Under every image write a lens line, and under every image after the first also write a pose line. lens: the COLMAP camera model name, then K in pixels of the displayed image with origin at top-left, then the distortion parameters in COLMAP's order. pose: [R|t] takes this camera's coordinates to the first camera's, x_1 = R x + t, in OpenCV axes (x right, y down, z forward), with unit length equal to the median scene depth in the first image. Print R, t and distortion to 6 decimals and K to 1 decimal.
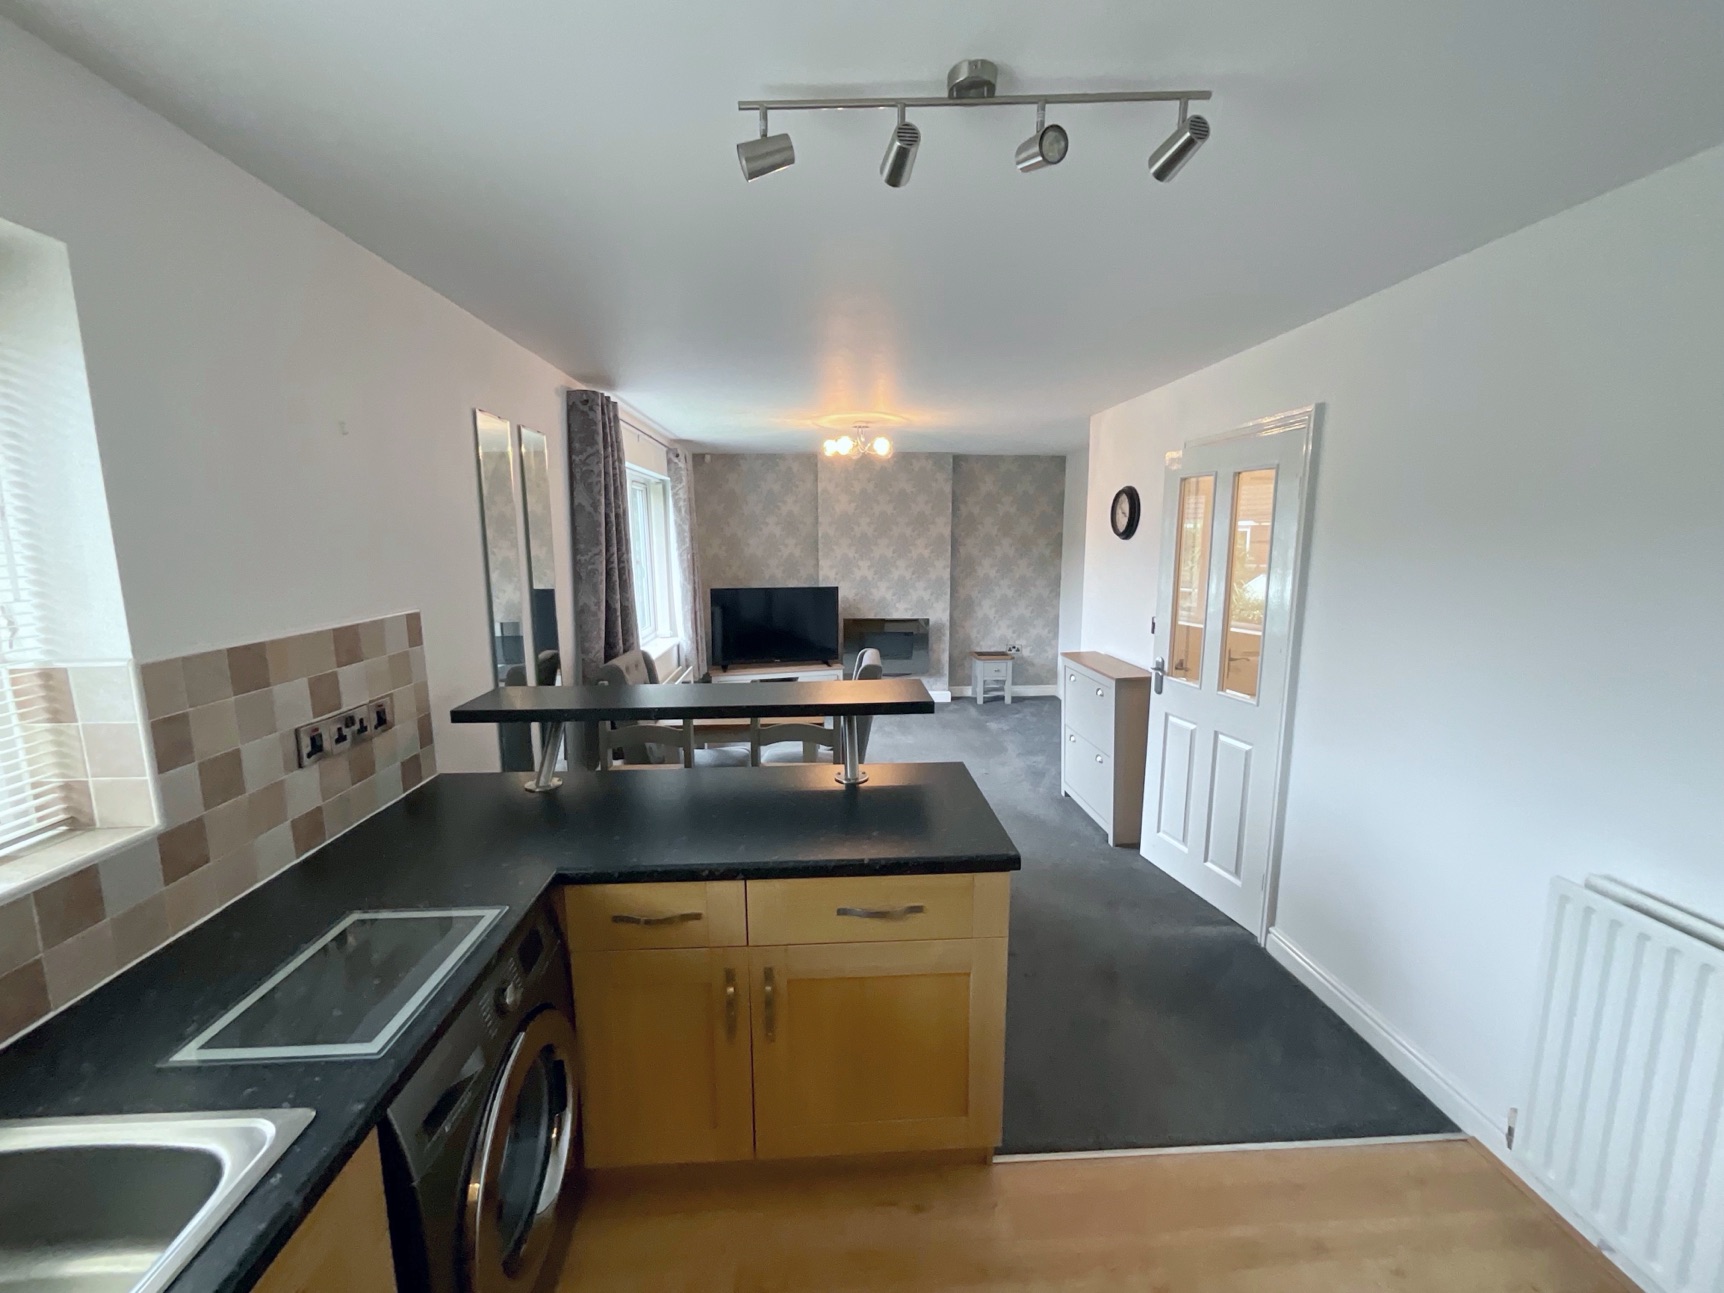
lens RADIAL K [[702.5, 0, 864.5], [0, 702.5, 644.4], [0, 0, 1]] dist [-0.002398, 0.001171]
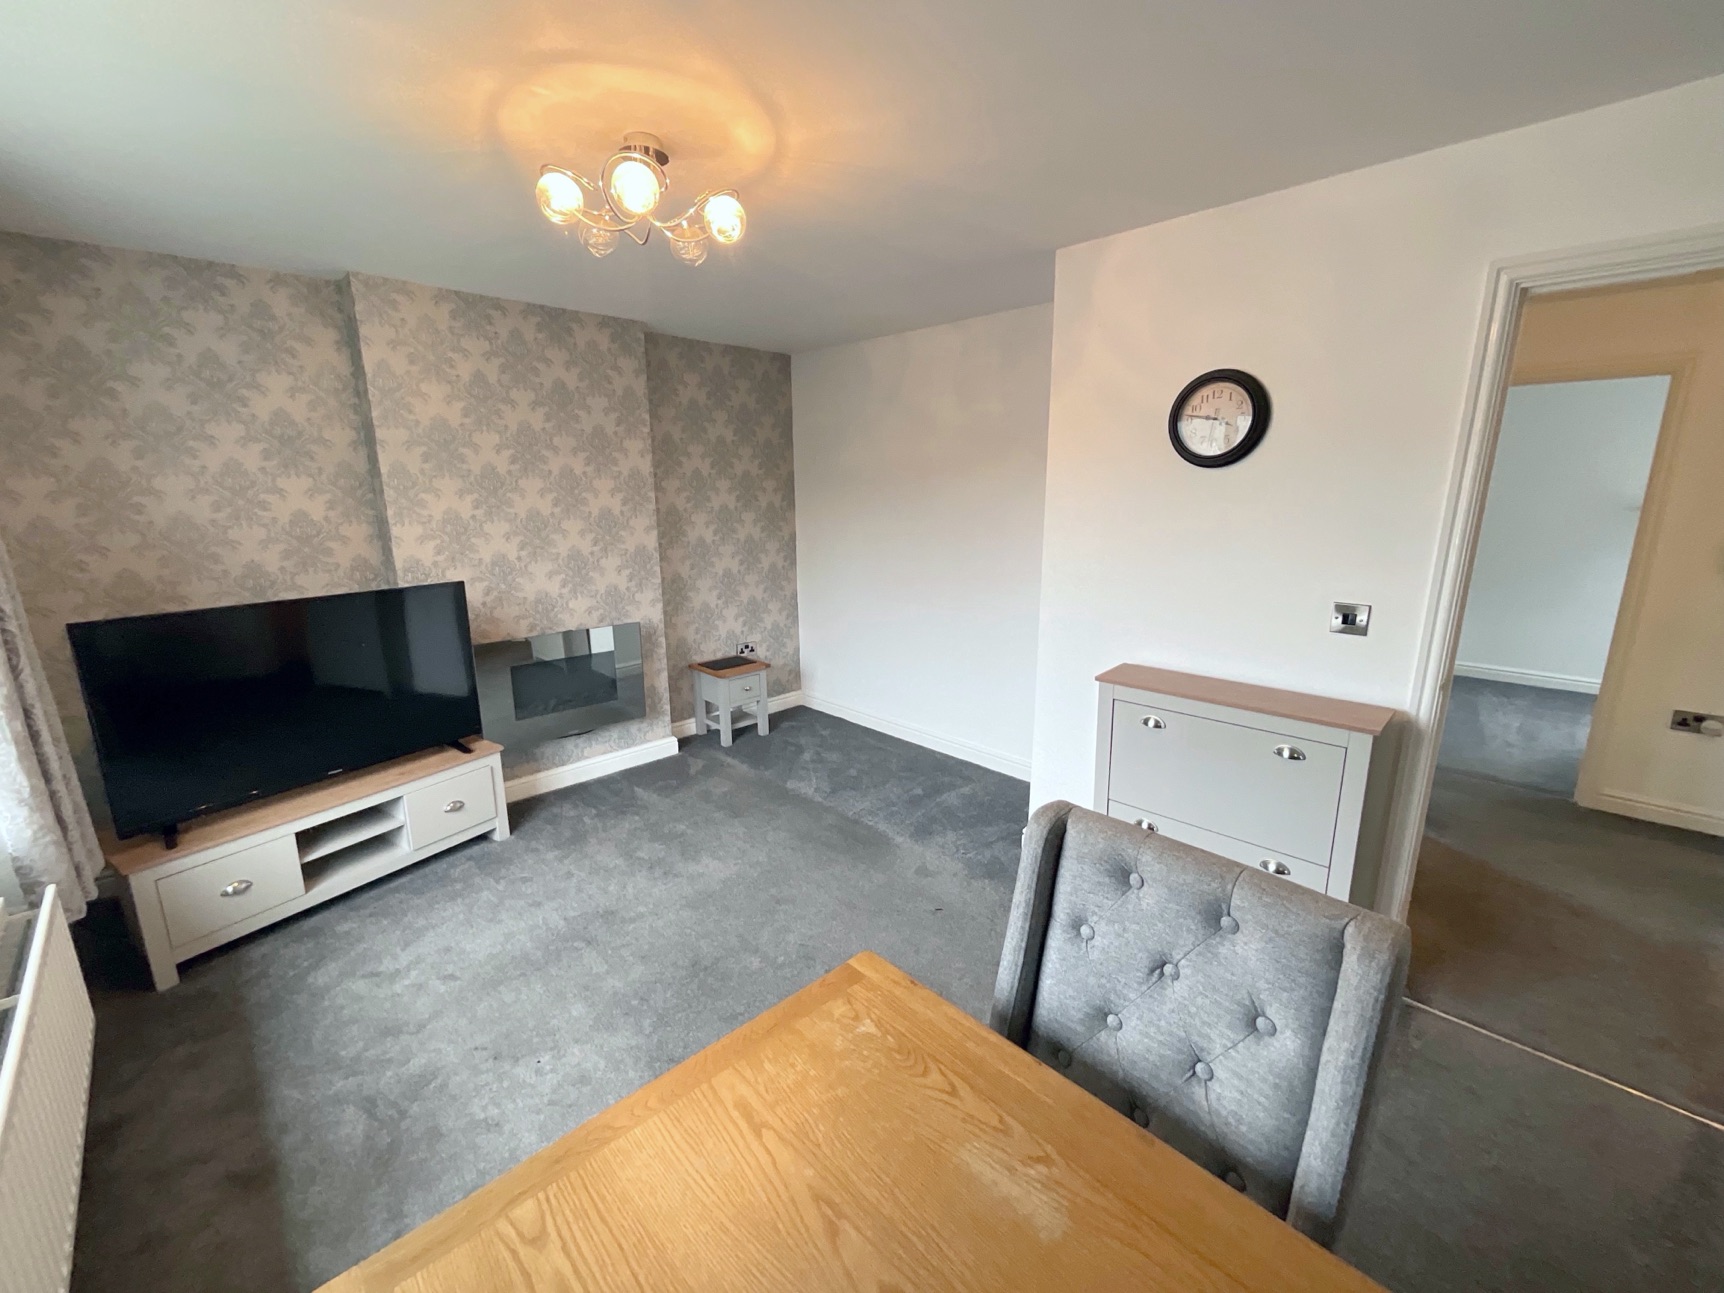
lens RADIAL K [[702.5, 0, 868.8], [0, 702.5, 646.0], [0, 0, 1]] dist [-0.002398, 0.001171]
pose [[0.752038, -0.148559, 0.642159, -0.136475], [0.105178, 0.988832, 0.105585, -0.059066], [-0.650673, -0.011862, 0.759265, 0.459469]]
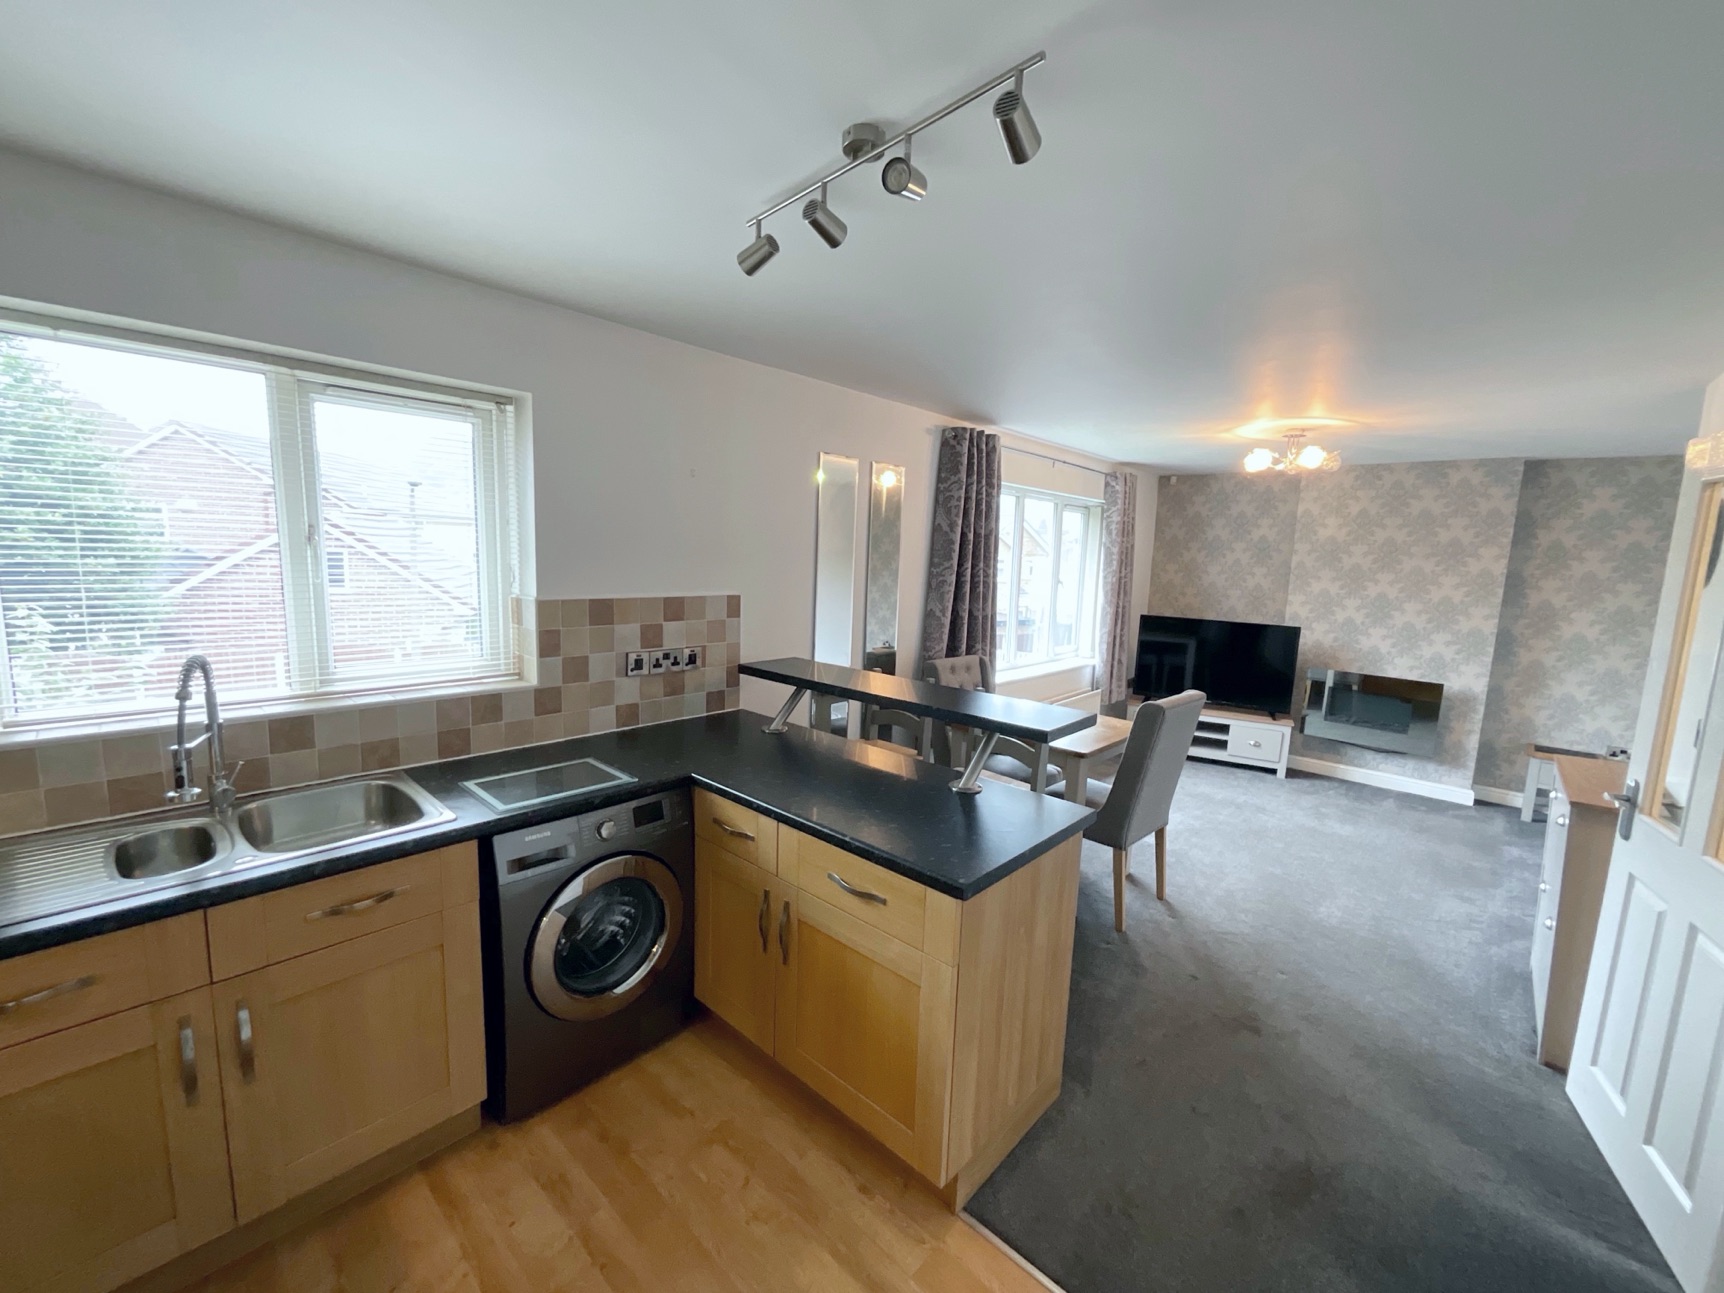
lens RADIAL K [[702.5, 0, 859.7], [0, 702.5, 645.0], [0, 0, 1]] dist [-0.002398, 0.001171]
pose [[0.693799, 0.124319, -0.709358, 0.186245], [-0.149035, 0.988450, 0.027465, -0.006634], [0.704579, 0.086664, 0.704313, 0.049581]]
